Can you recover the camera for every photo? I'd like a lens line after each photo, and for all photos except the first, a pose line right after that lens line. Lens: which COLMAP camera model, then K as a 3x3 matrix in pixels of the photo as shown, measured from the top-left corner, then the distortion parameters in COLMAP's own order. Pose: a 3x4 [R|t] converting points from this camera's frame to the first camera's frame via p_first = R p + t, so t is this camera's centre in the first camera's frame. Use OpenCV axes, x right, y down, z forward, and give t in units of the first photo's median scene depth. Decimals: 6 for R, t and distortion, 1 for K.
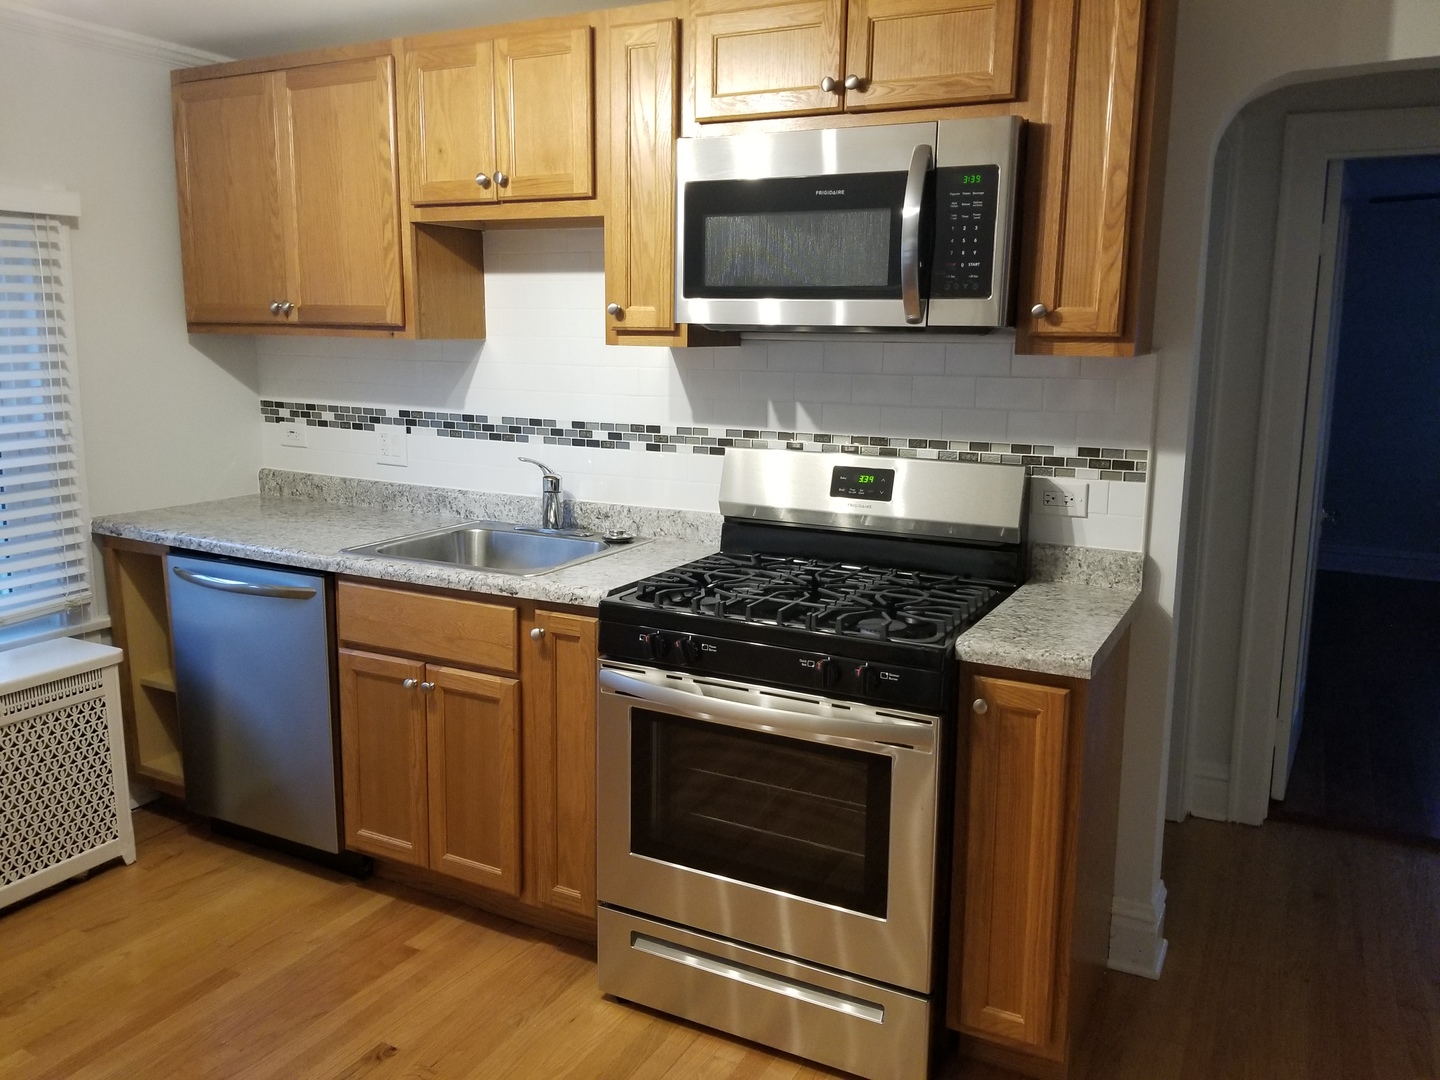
lens RADIAL K [[1114.6, 0, 720.0], [0, 1114.6, 540.0], [0, 0, 1]] dist [0.112369, 0.001036]
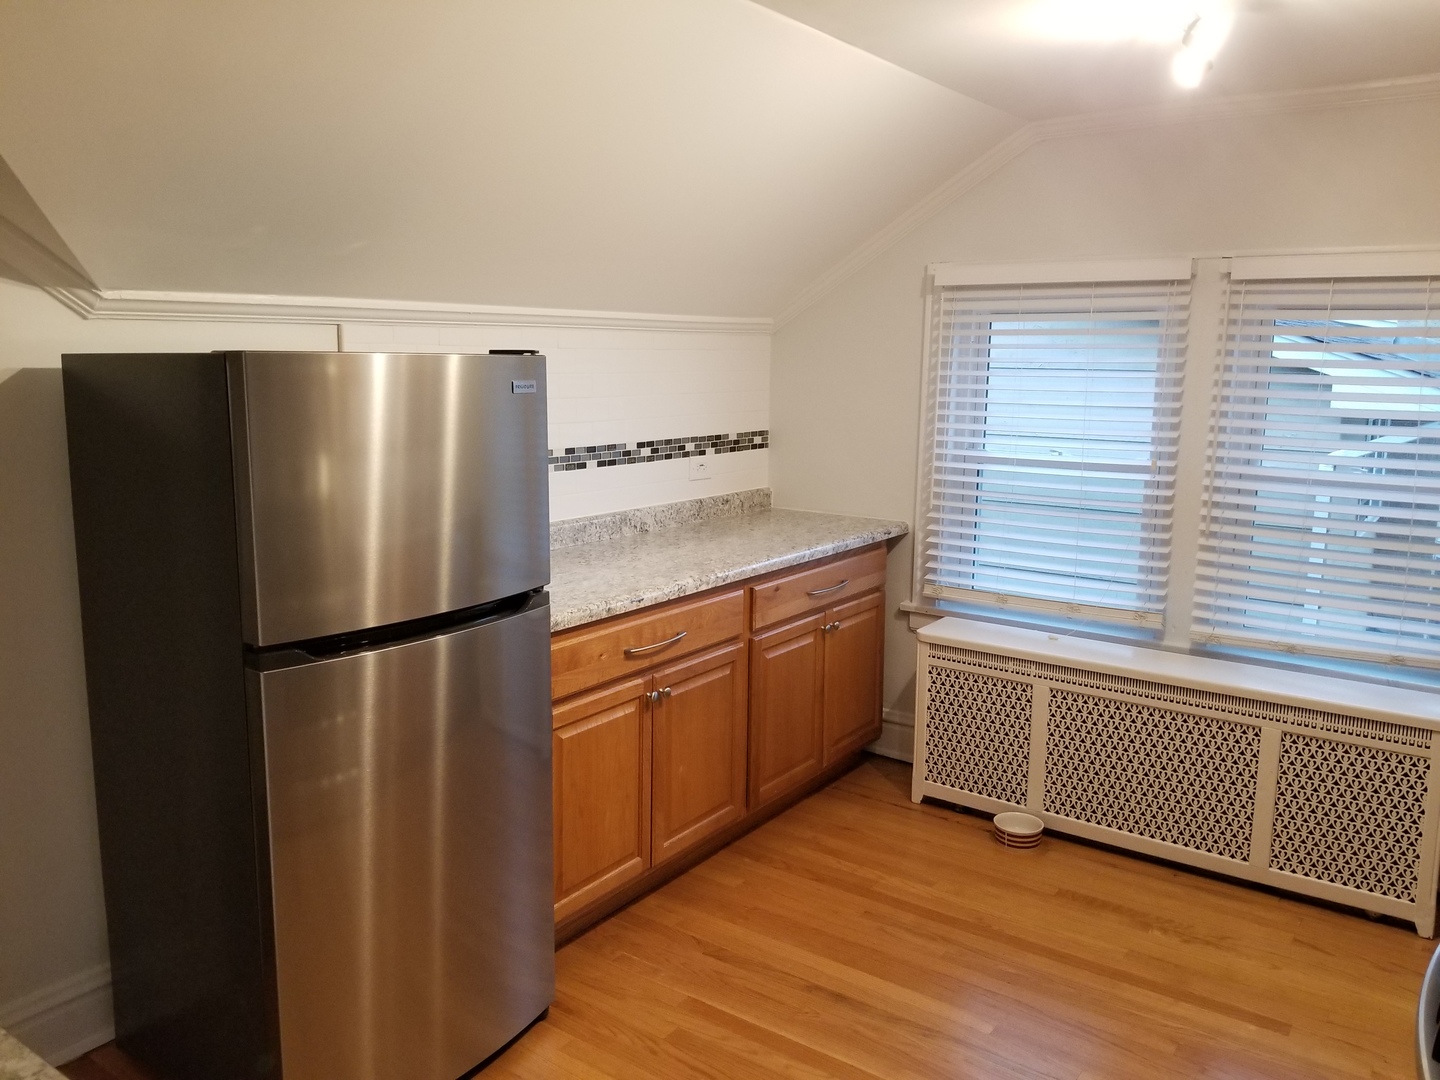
lens RADIAL K [[1114.6, 0, 720.0], [0, 1114.6, 540.0], [0, 0, 1]] dist [0.112369, 0.001036]
pose [[0.100488, -0.158532, 0.982227, -1.715424], [0.191452, 0.971855, 0.137271, -0.199553], [-0.976344, 0.174255, 0.128011, 1.032768]]
